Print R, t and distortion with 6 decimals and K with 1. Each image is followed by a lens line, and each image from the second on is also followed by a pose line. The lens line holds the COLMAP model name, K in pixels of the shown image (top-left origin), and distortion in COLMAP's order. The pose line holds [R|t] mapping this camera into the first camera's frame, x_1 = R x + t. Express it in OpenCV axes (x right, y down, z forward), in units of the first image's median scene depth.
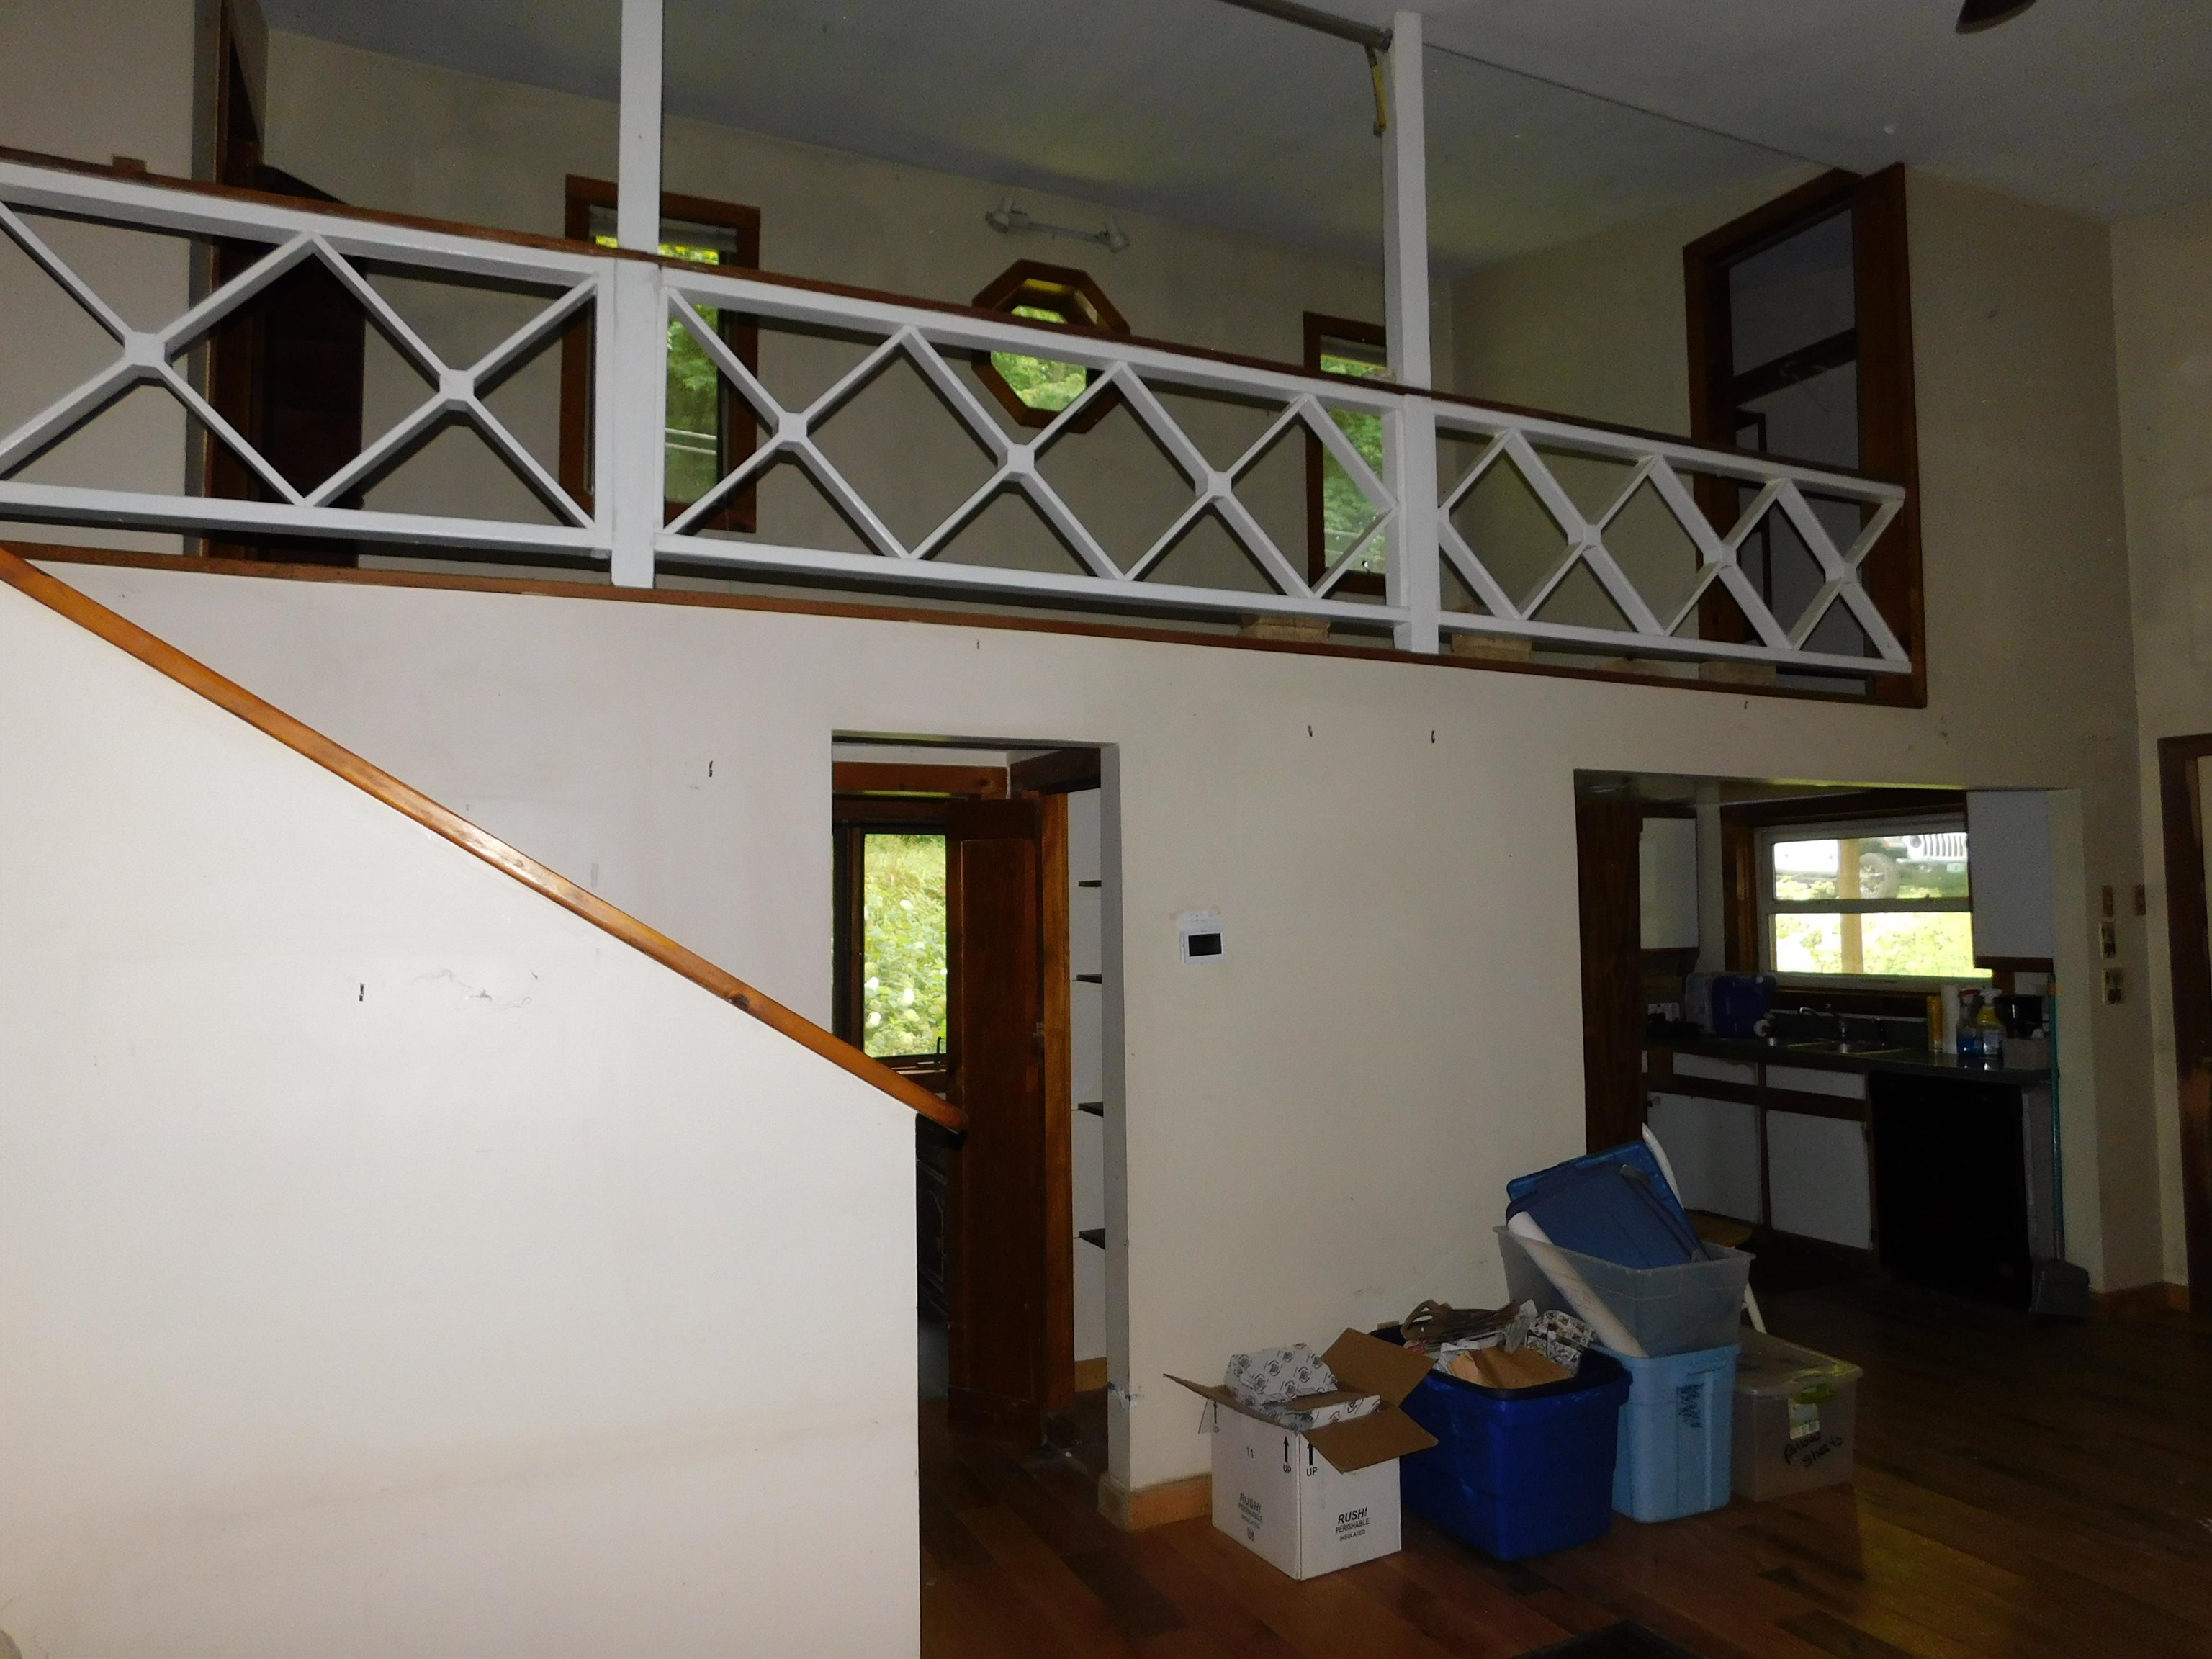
lens RADIAL K [[1464.6, 0, 1089.0], [0, 1464.6, 803.7], [0, 0, 1]] dist [-0.066261, 0.052175]
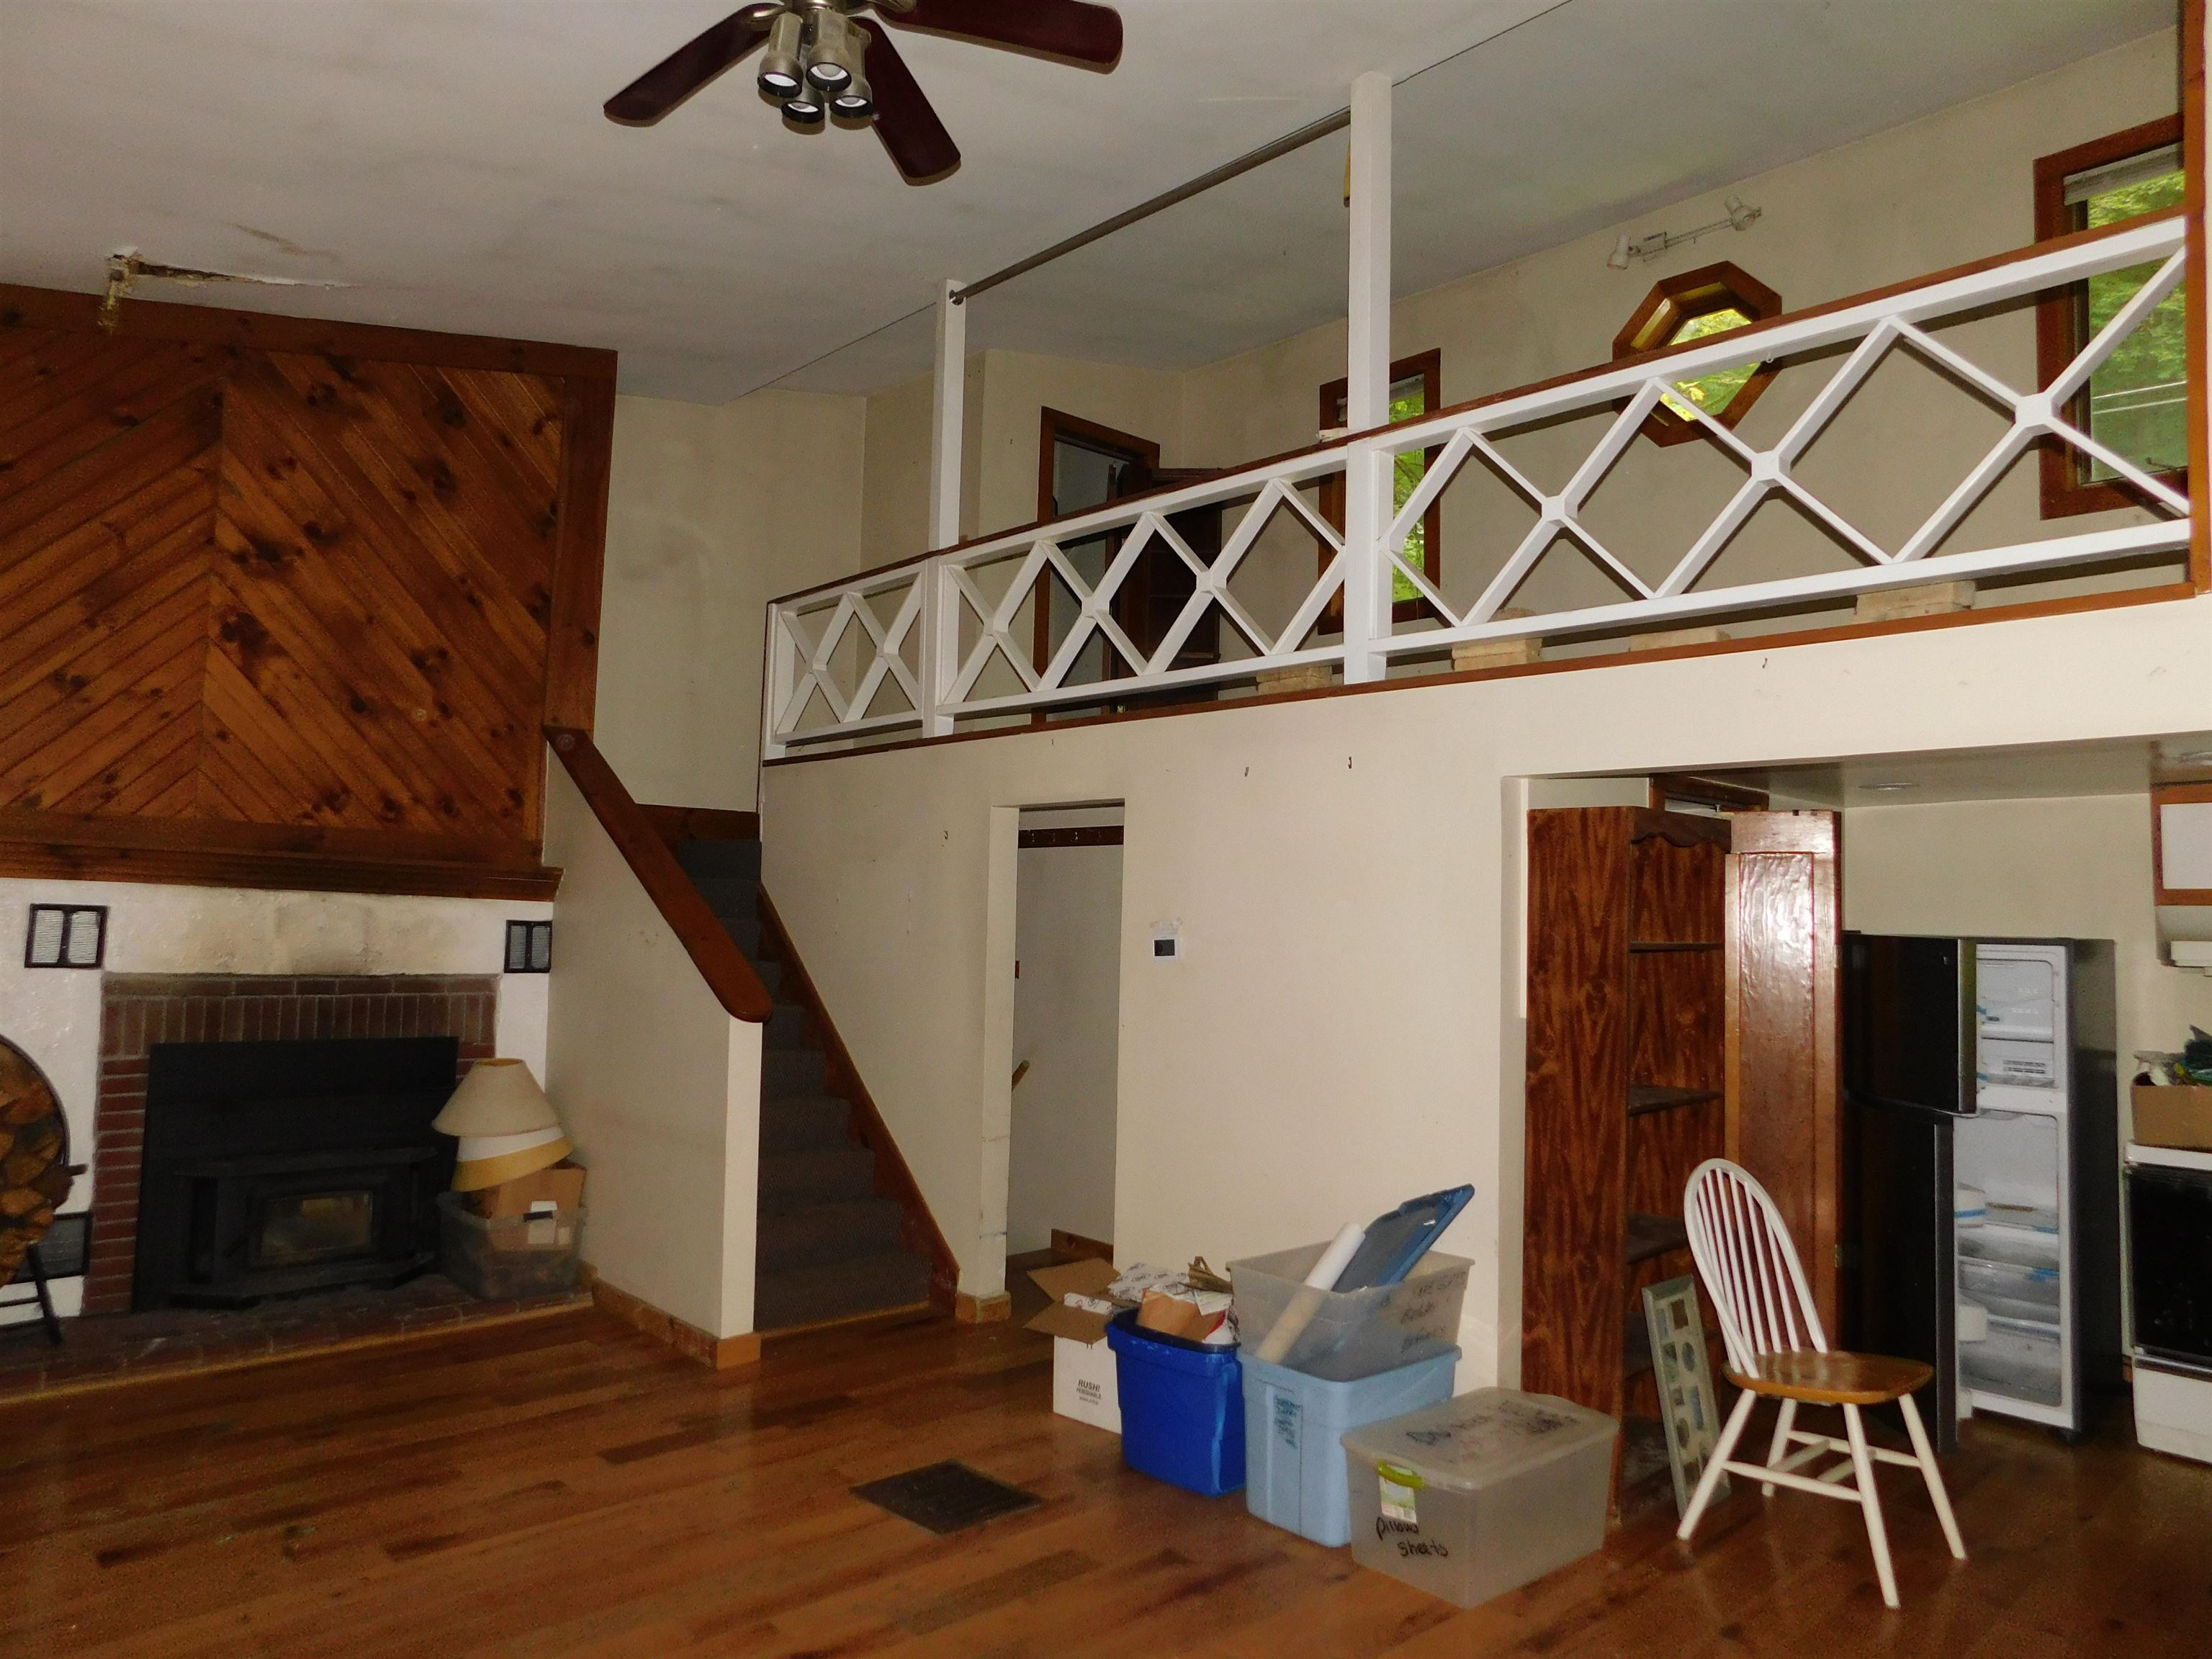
lens RADIAL K [[1464.6, 0, 1106.8], [0, 1464.6, 821.2], [0, 0, 1]] dist [-0.066261, 0.052175]
pose [[0.313740, -0.053605, -0.947995, 1.168648], [0.034629, 0.998387, -0.044994, 0.037568], [0.948877, -0.018711, 0.315090, 0.495237]]
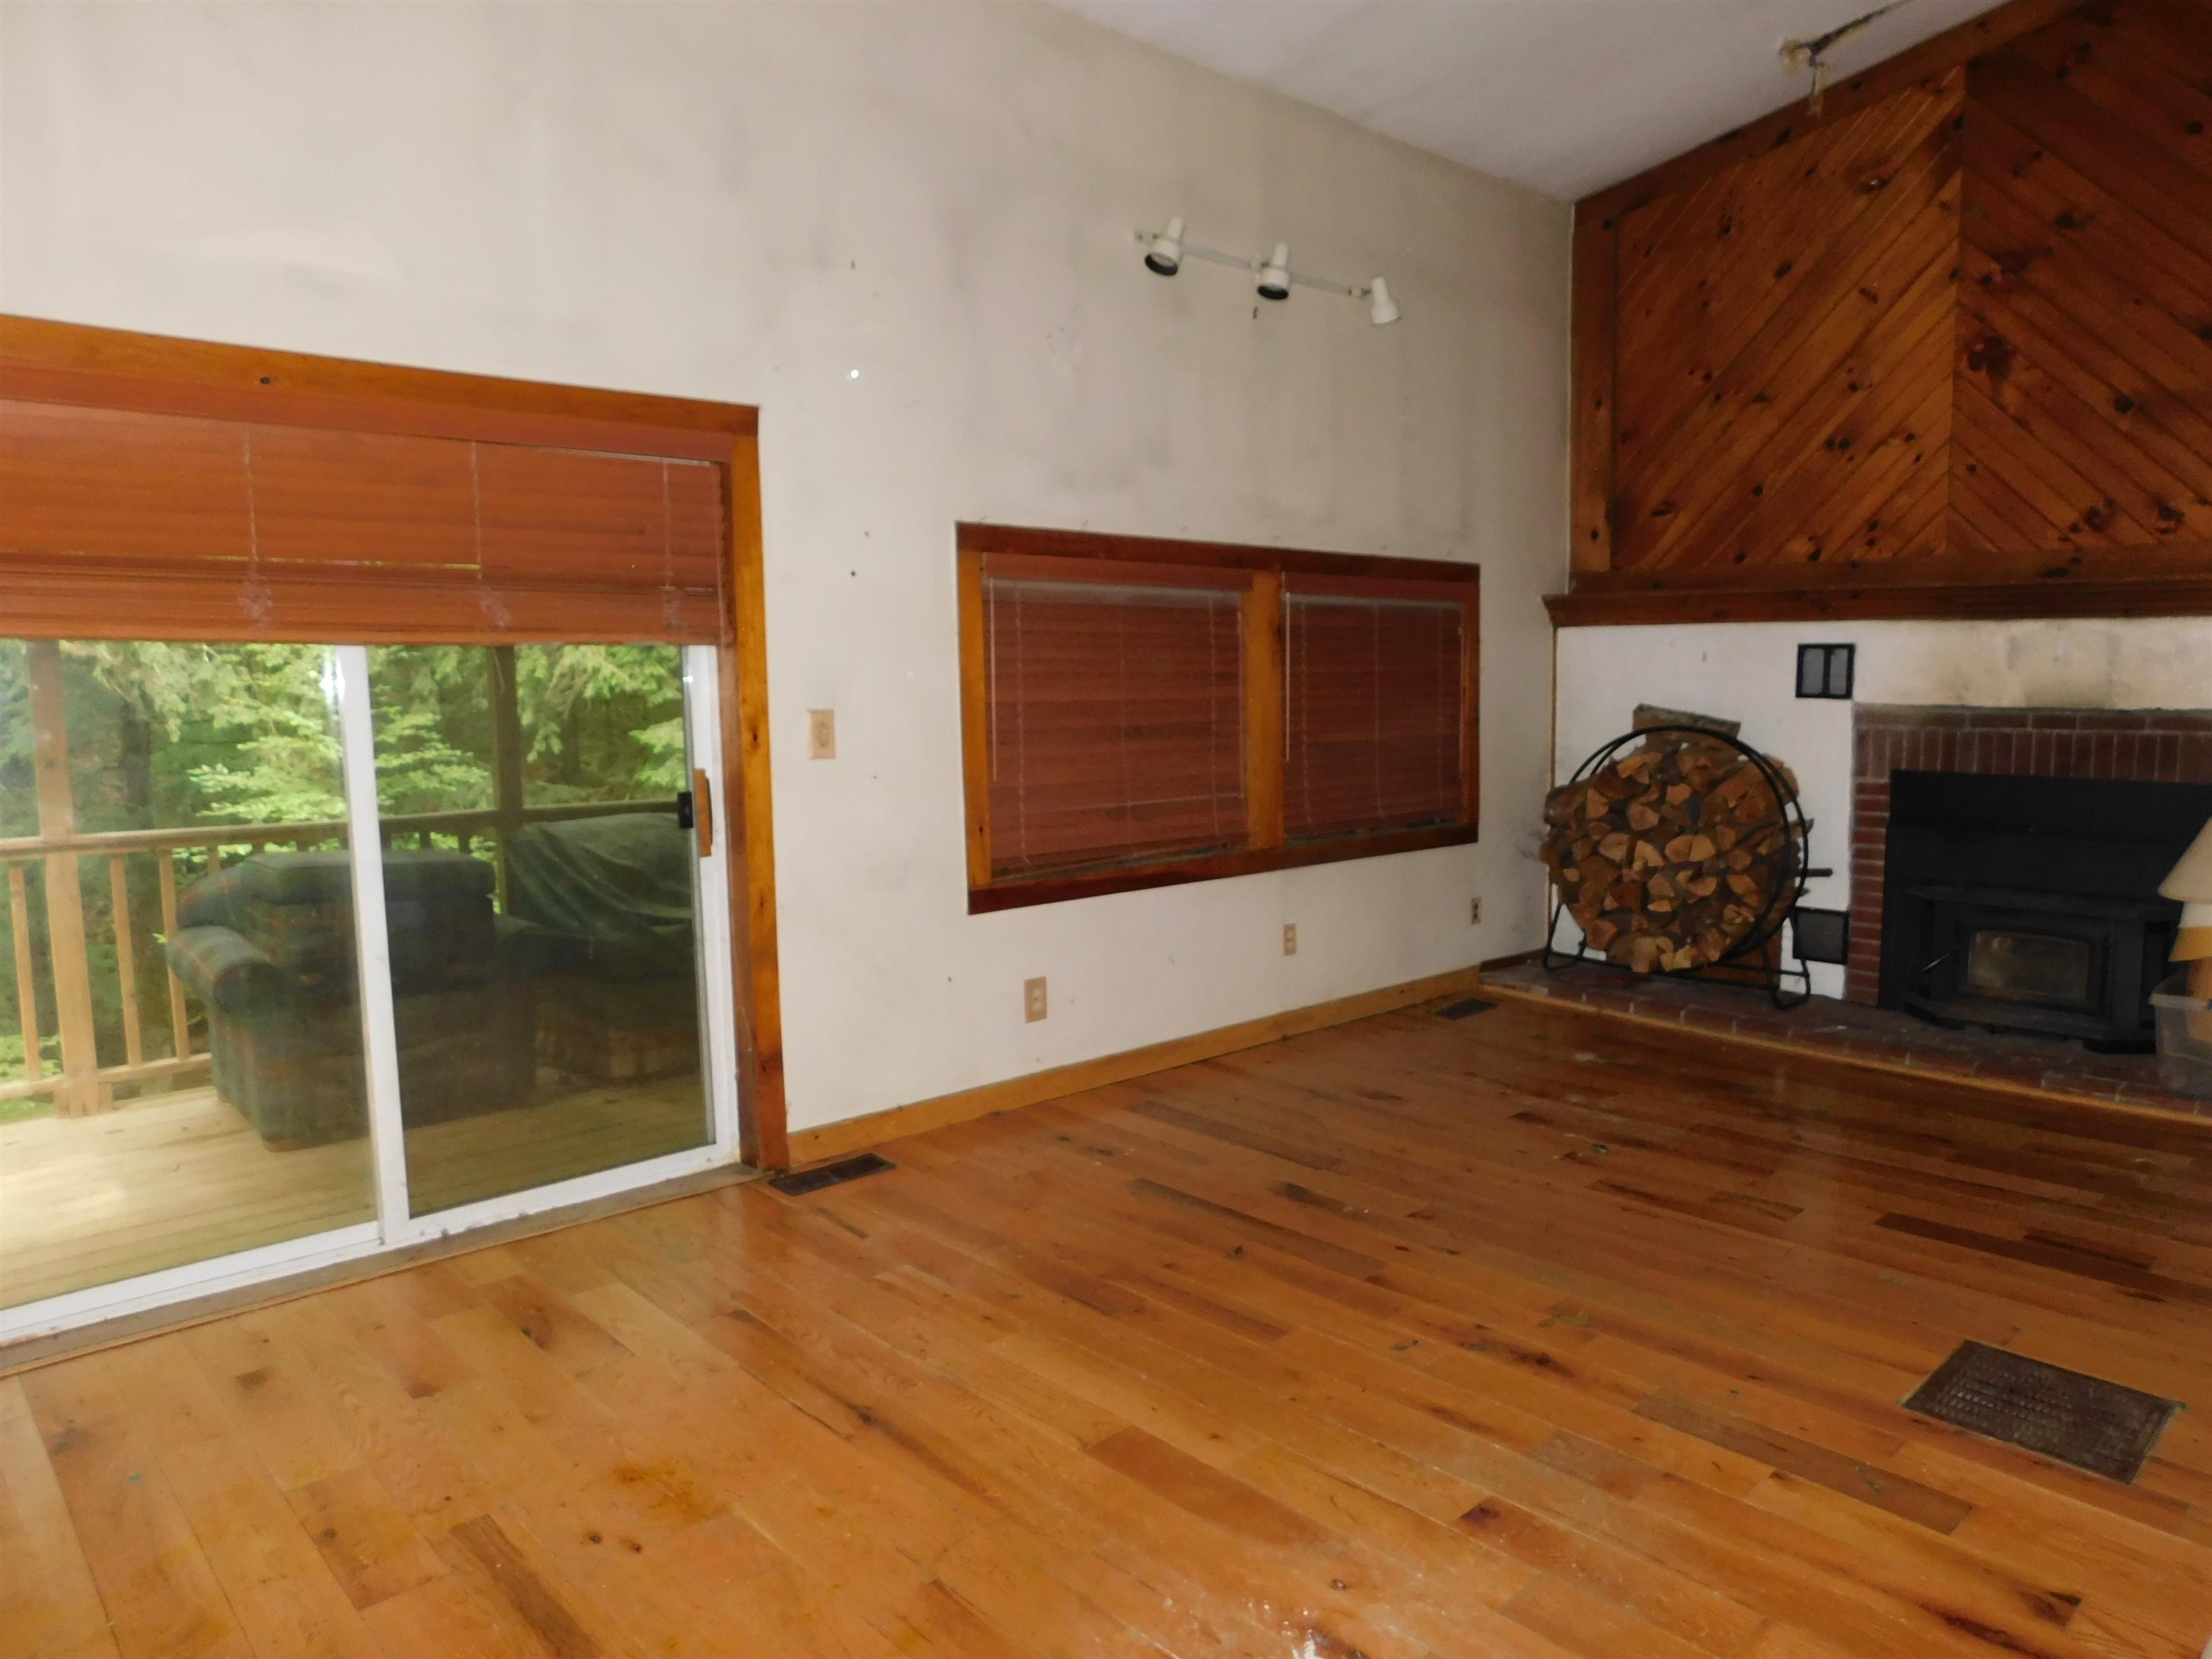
lens RADIAL K [[1464.6, 0, 1103.6], [0, 1464.6, 821.0], [0, 0, 1]] dist [-0.066261, 0.052175]
pose [[-0.951540, 0.043951, -0.304369, 0.839295], [0.032997, 0.998612, 0.041042, 0.113310], [0.305751, 0.029010, -0.951670, 1.156641]]
